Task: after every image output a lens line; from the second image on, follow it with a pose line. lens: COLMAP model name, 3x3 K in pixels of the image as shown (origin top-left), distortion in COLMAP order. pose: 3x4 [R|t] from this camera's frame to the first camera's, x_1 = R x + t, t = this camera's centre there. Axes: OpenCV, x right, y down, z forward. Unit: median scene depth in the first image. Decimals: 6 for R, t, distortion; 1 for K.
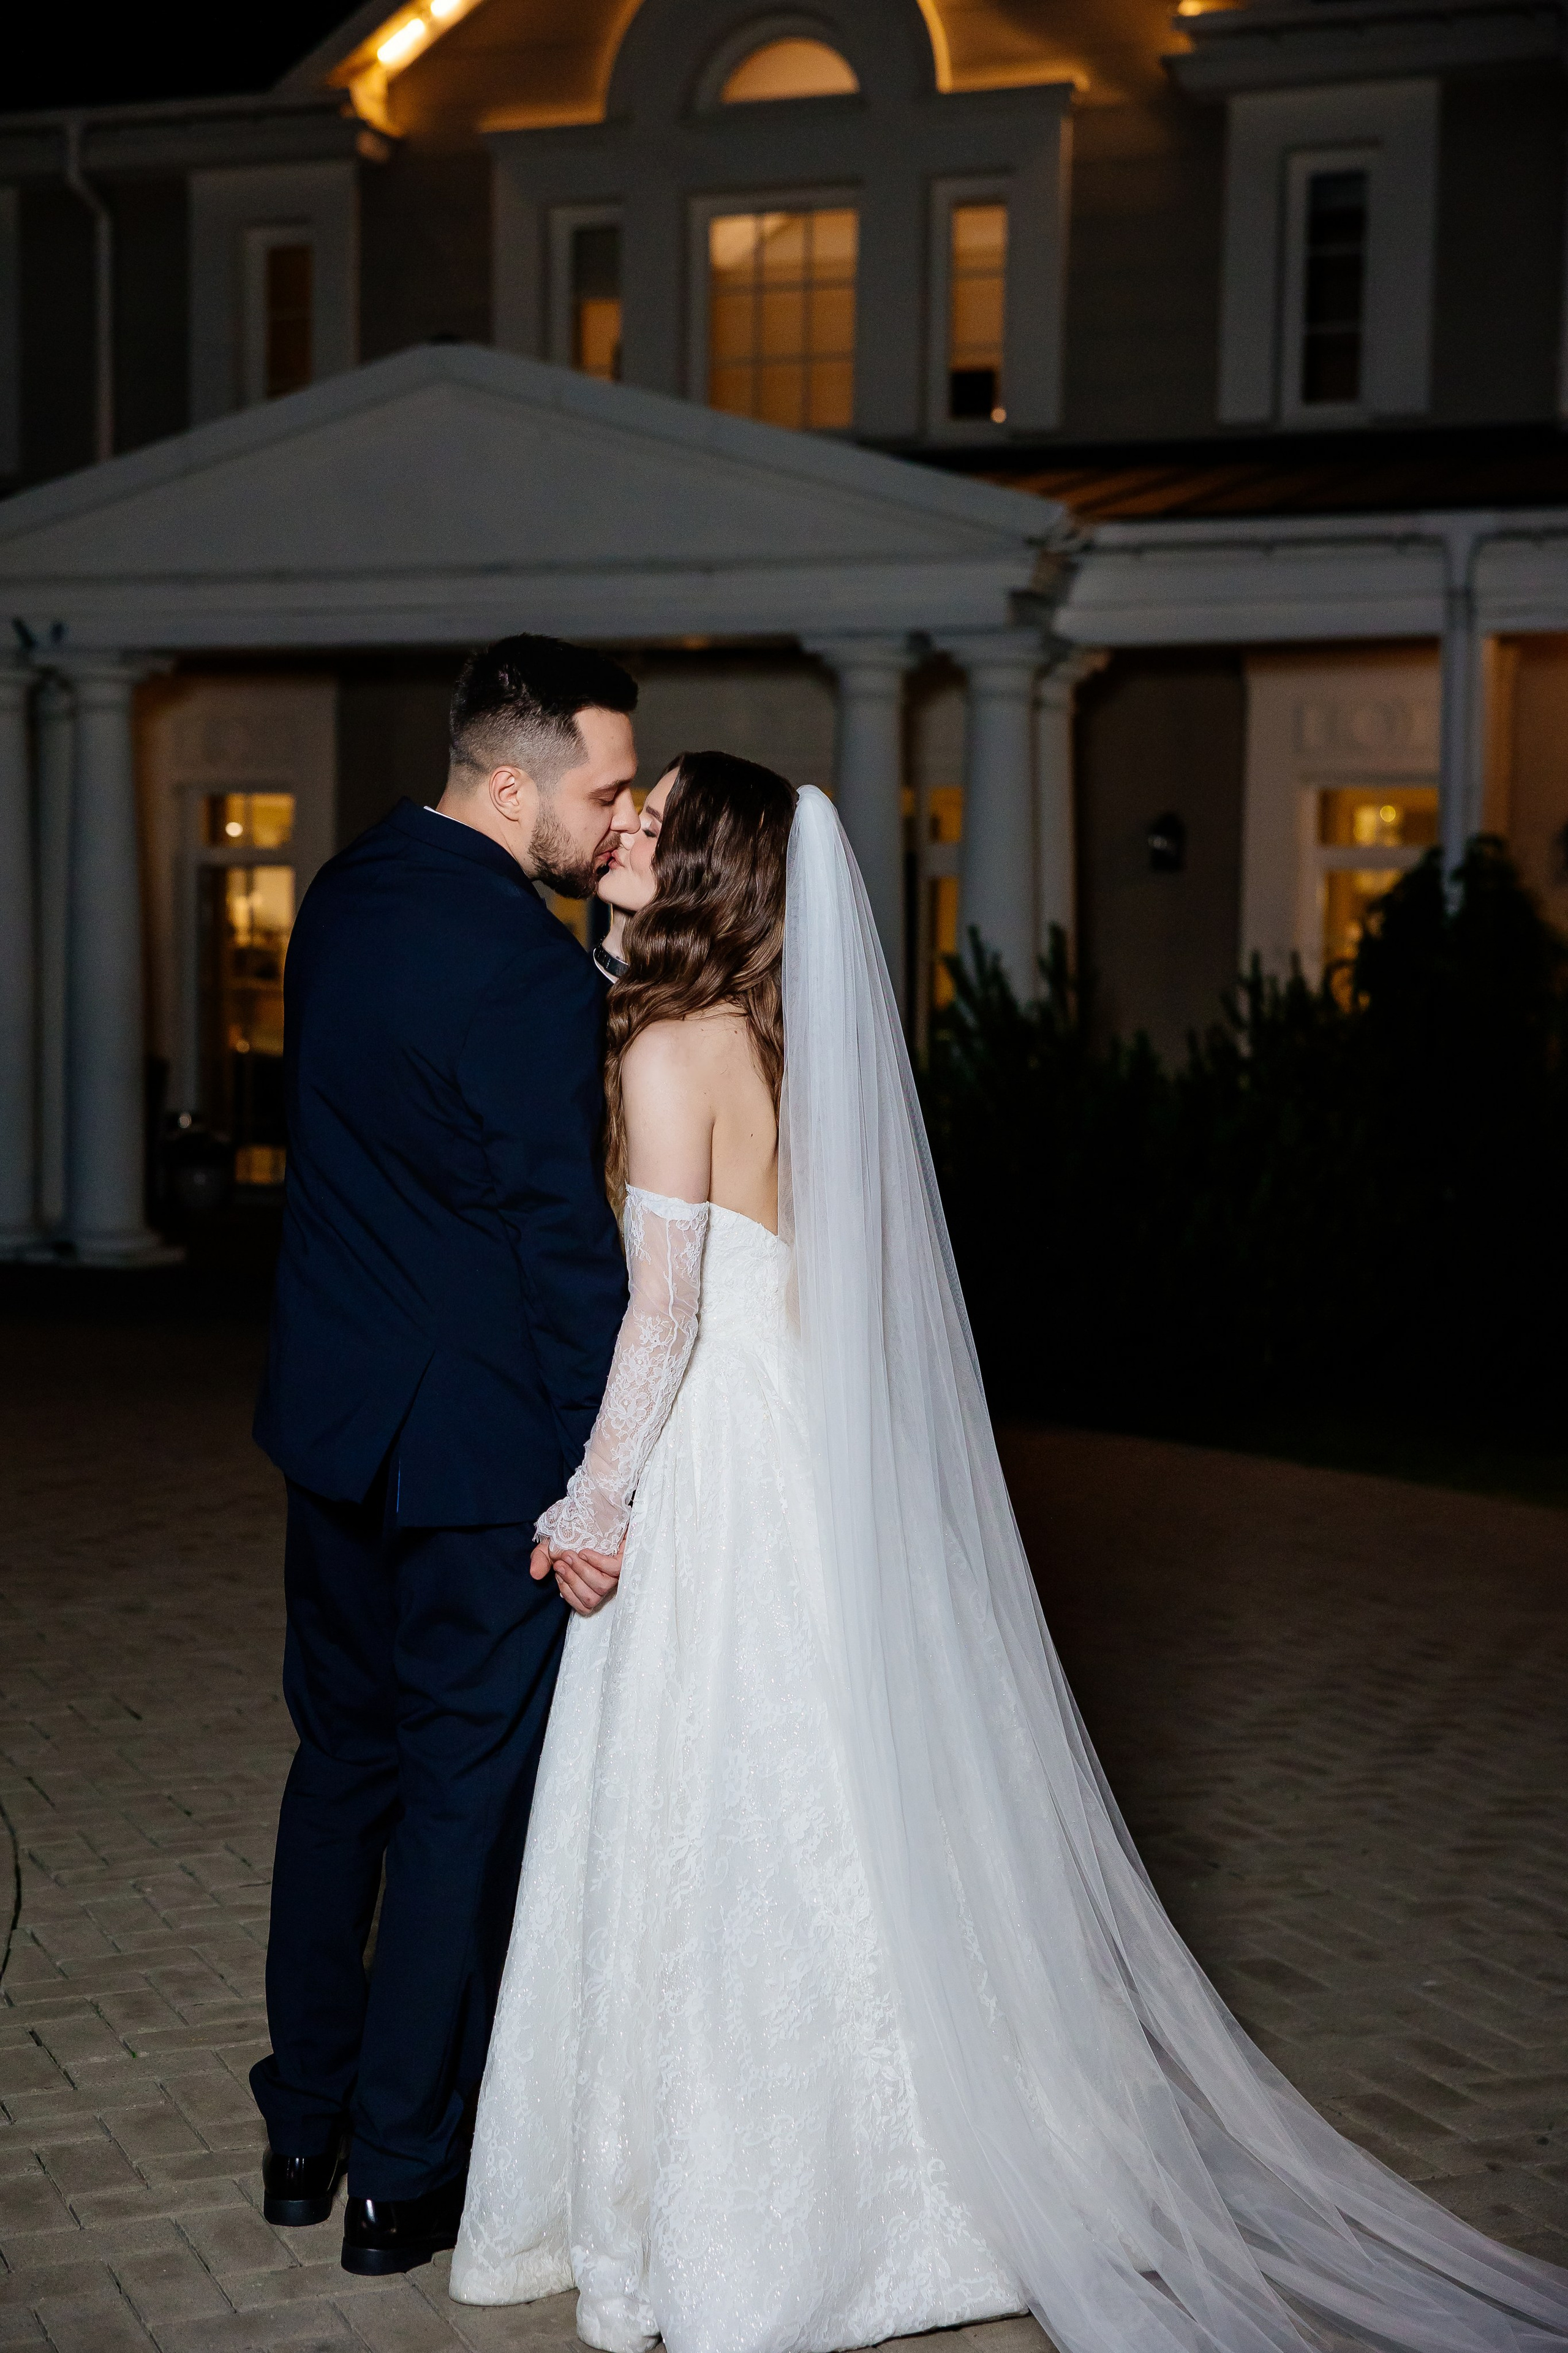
lens RADIAL K [[3468.2, 0, 764.7], [0, 3468.2, 1130.7], [0, 0, 1]] dist [0.141075, 0.000000]
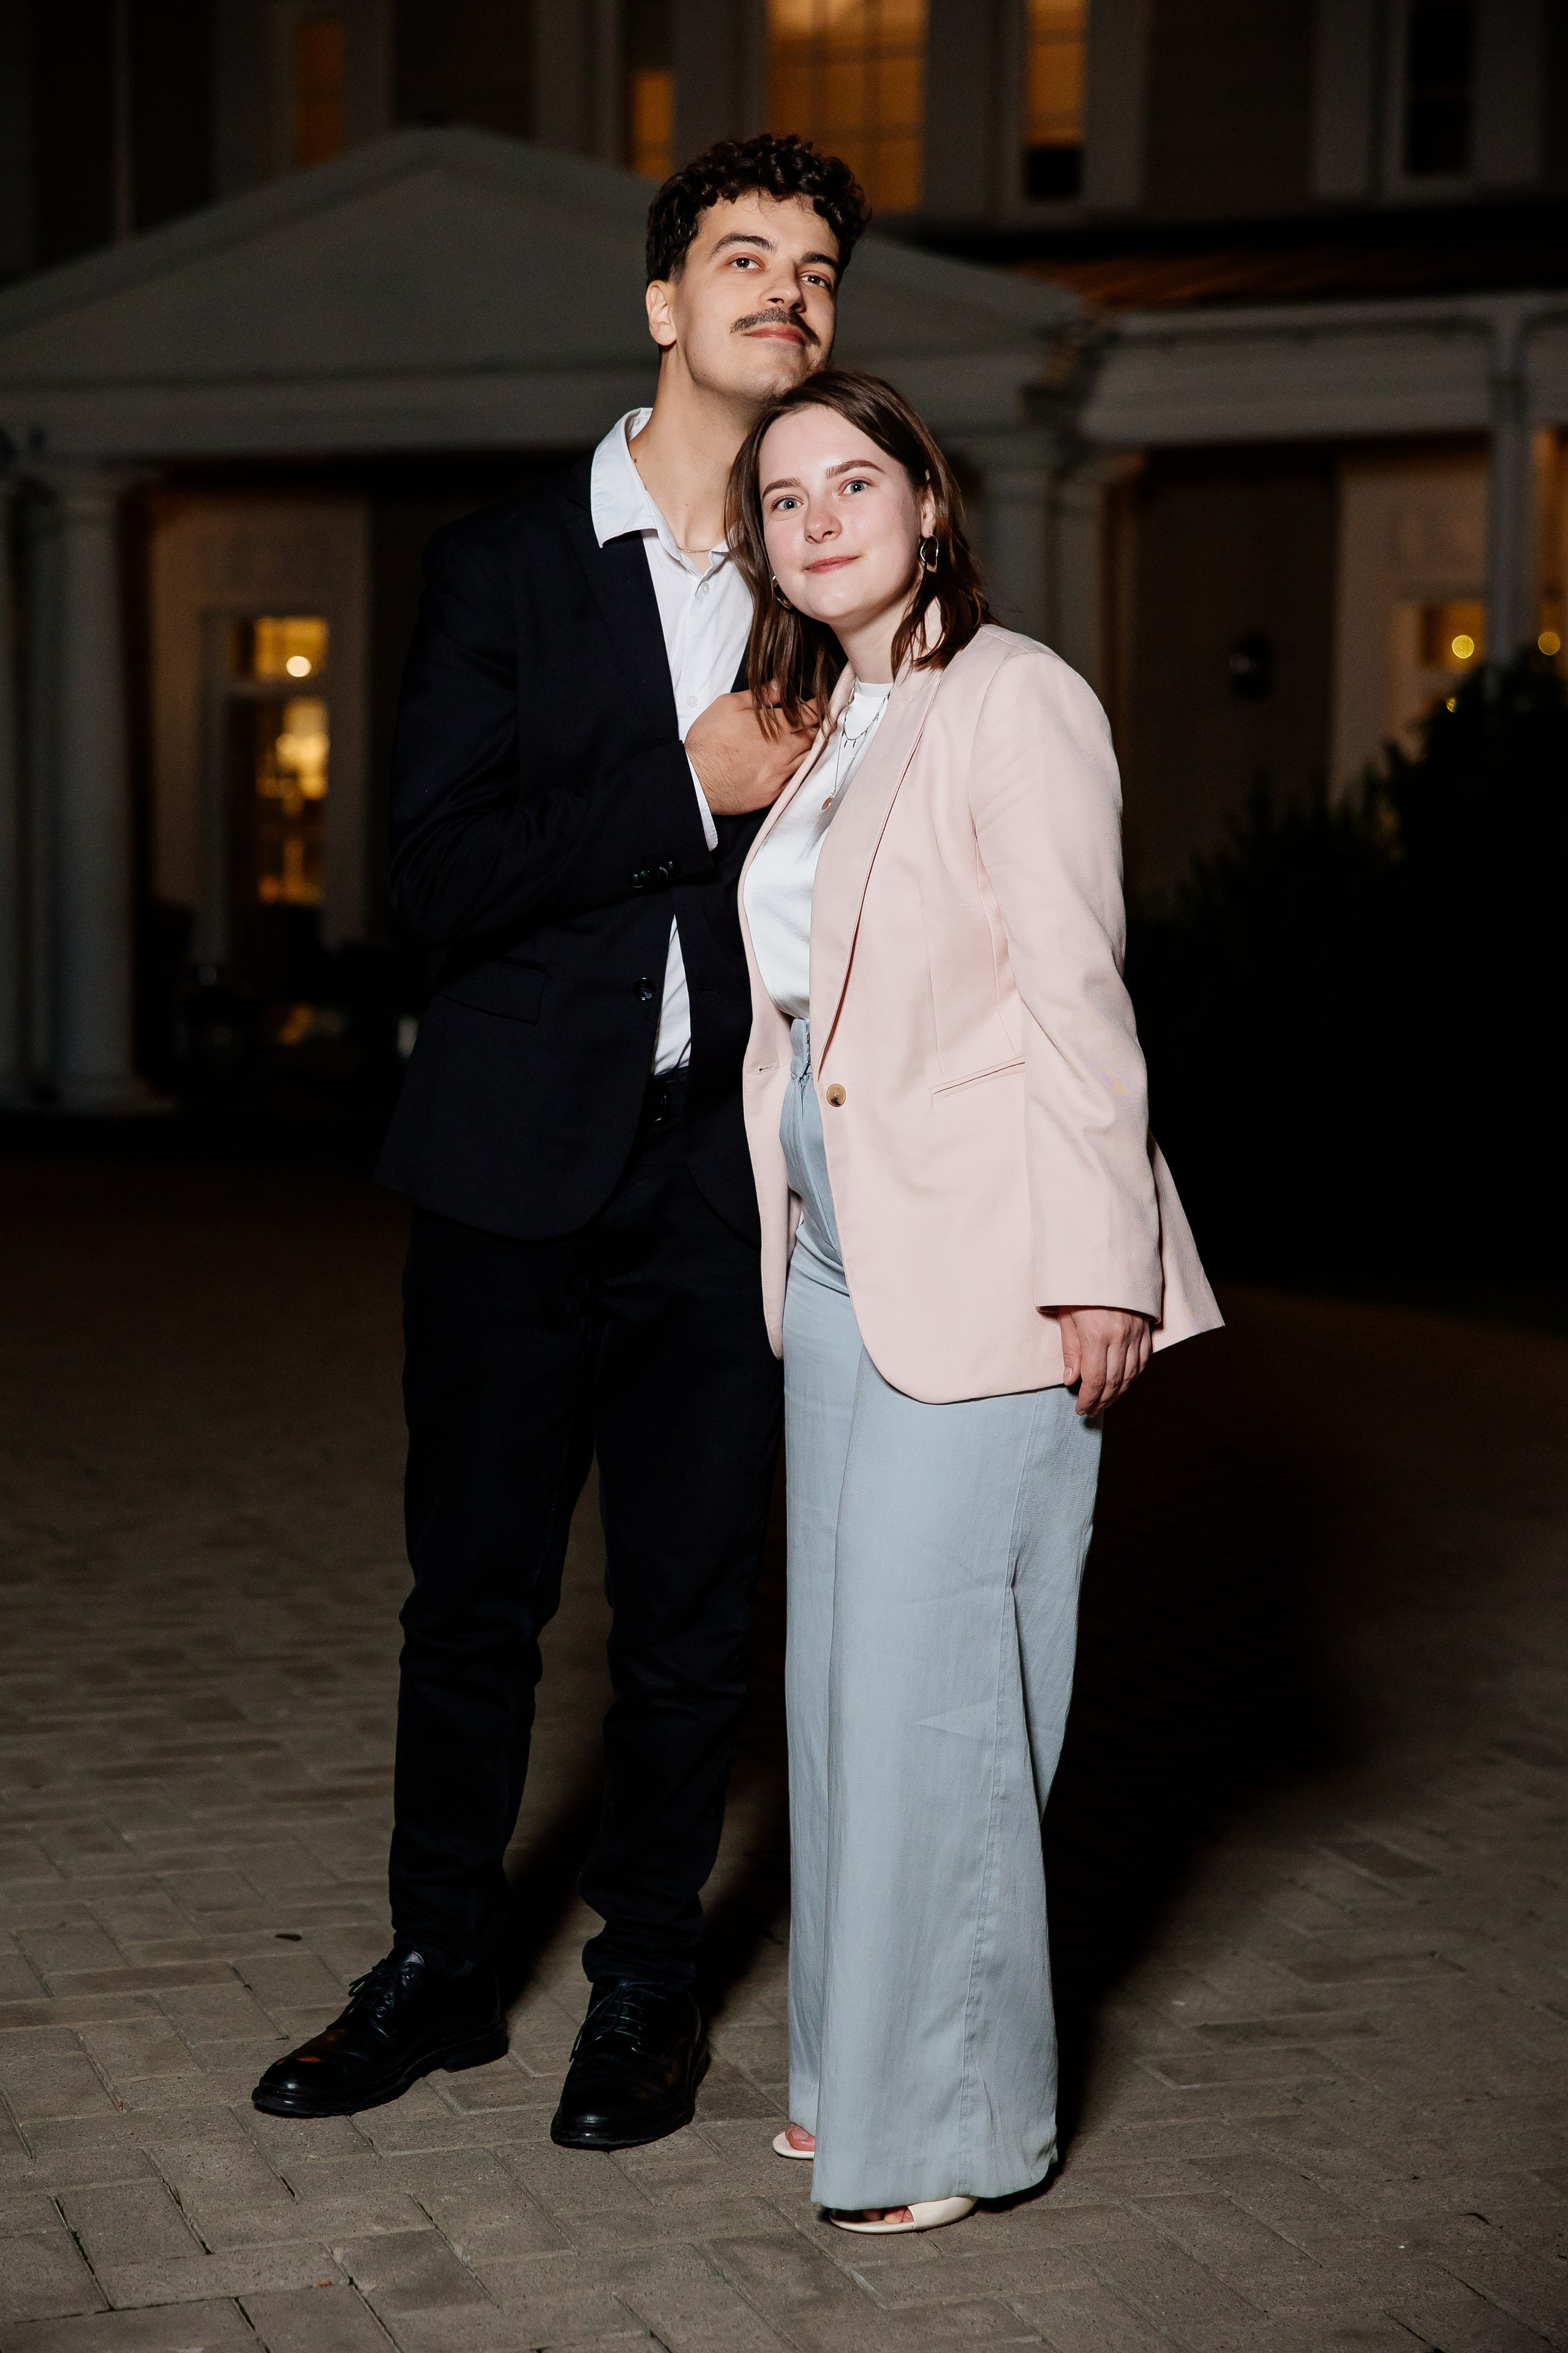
lens RADIAL K [[4044.1, 0, 773.0], [0, 4044.1, 1179.3], [0, 0, 1]] dist [0.205932, 0.000000]
pose [[0.997511, 0.004788, -0.070347, 0.069165], [-0.002565, 0.999495, 0.031660, 0.019820], [0.070464, -0.031401, 0.997020, -0.088110]]
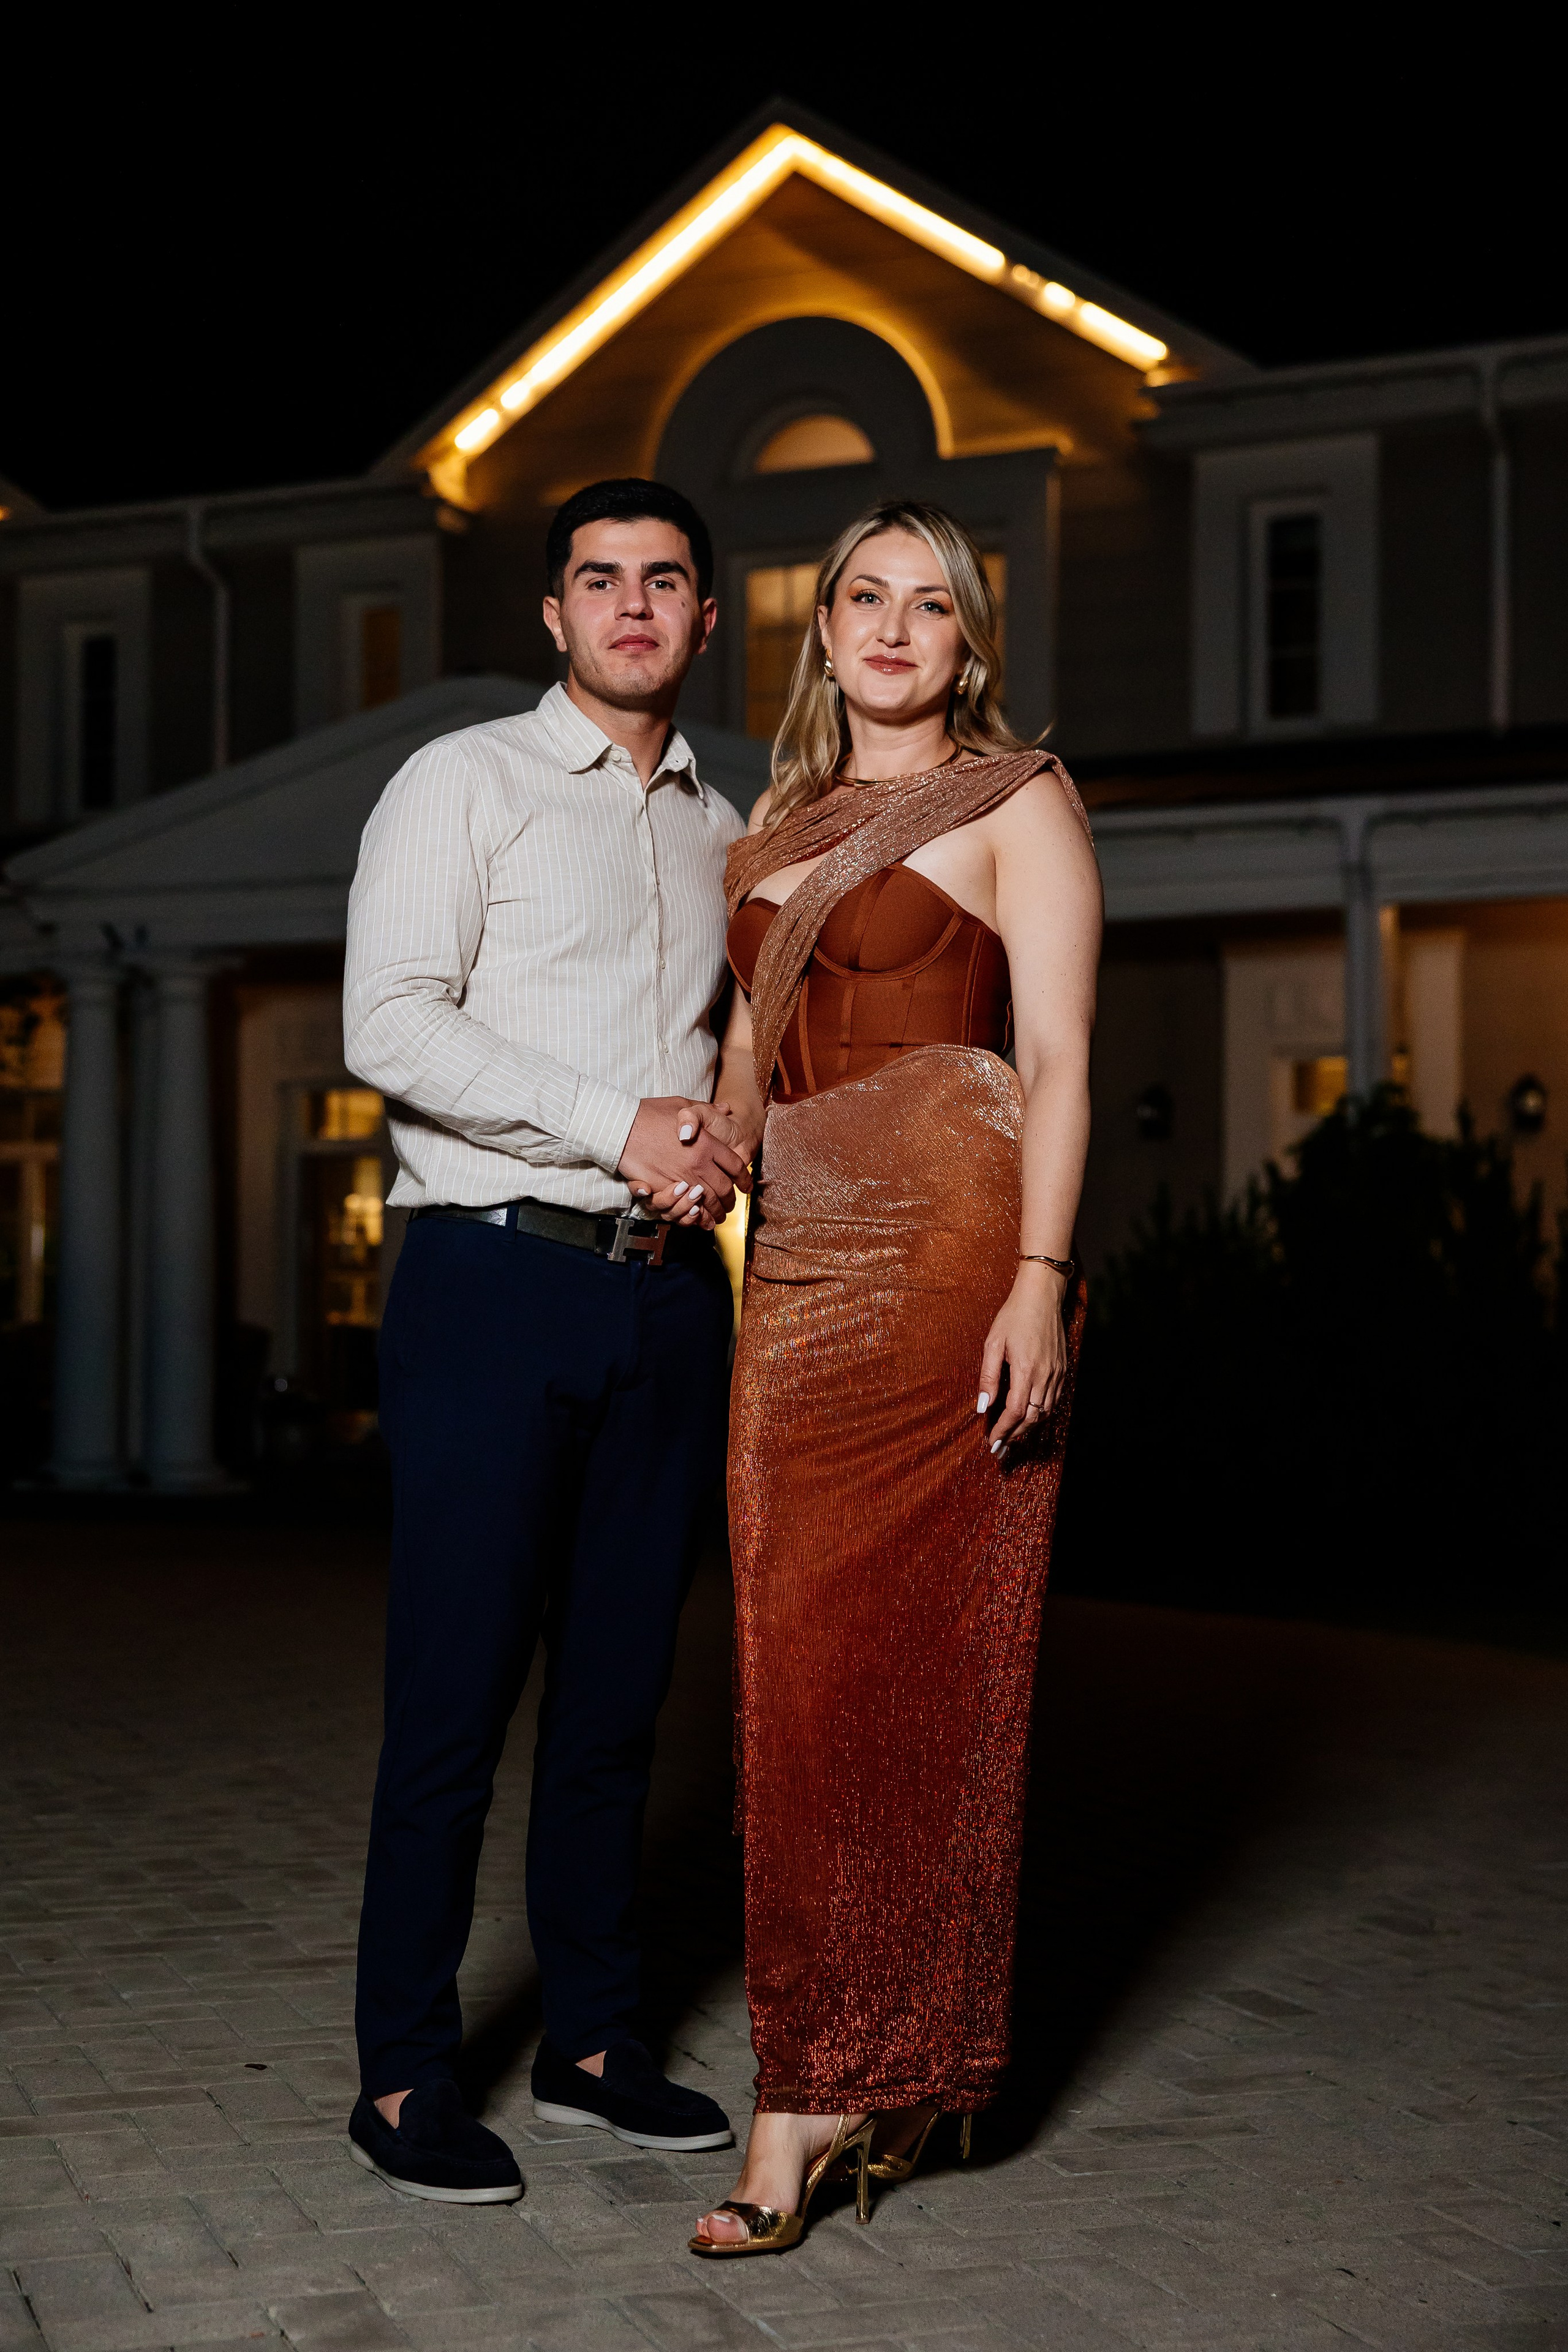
lens RADIAL K [[3371.3, 0, 789.6], [0, 3371.3, 1227.5], [0, 0, 1]] dist [0.100774, 0.000000]
pose [[0.997787, -0.013105, -0.065185, 0.073099], [0.008037, 0.996966, -0.077418, 0.036554], [0.066002, 0.076723, 0.994866, -0.069685]]
